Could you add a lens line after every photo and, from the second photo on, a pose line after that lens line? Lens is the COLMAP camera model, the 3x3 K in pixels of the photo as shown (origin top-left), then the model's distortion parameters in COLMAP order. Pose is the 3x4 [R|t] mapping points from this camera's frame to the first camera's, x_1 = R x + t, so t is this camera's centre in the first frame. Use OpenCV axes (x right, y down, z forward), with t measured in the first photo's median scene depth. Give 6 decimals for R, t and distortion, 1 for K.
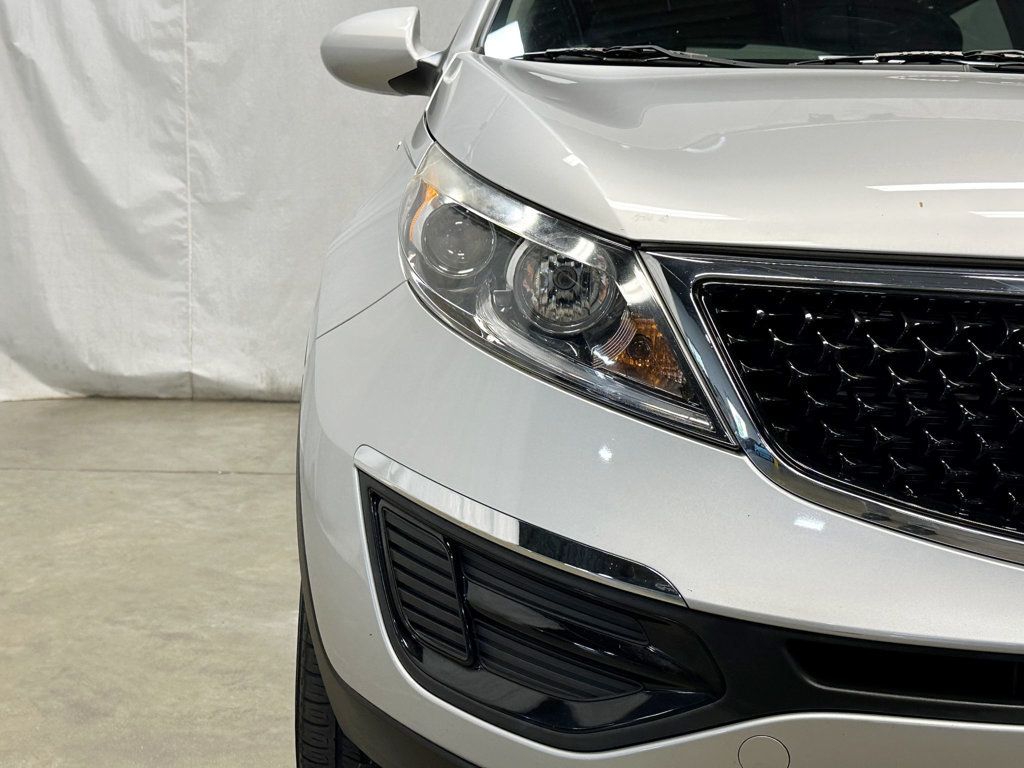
lens RADIAL K [[1388.6, 0, 512.0], [0, 1388.6, 384.0], [0, 0, 1]] dist [0.253717, -0.671284]
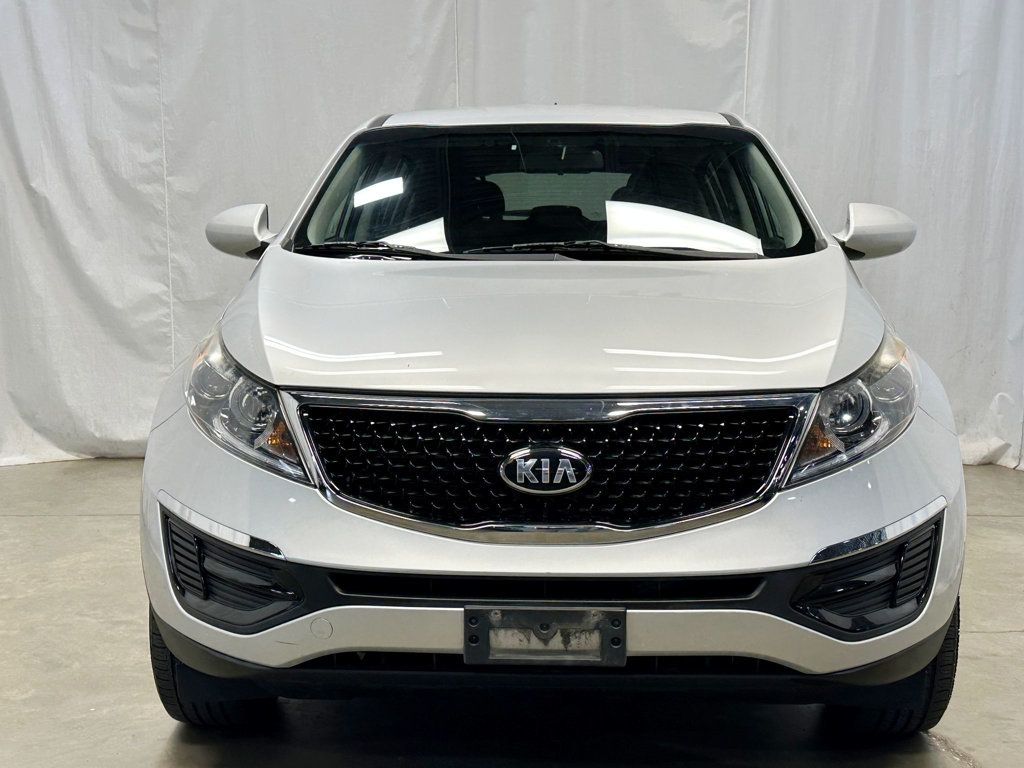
lens RADIAL K [[1388.6, 0, 512.0], [0, 1388.6, 384.0], [0, 0, 1]] dist [0.253717, -0.671284]
pose [[0.998819, -0.030601, -0.037739, 0.123357], [0.029449, 0.999095, -0.030702, -0.007632], [0.038644, 0.029554, 0.998816, -0.250667]]
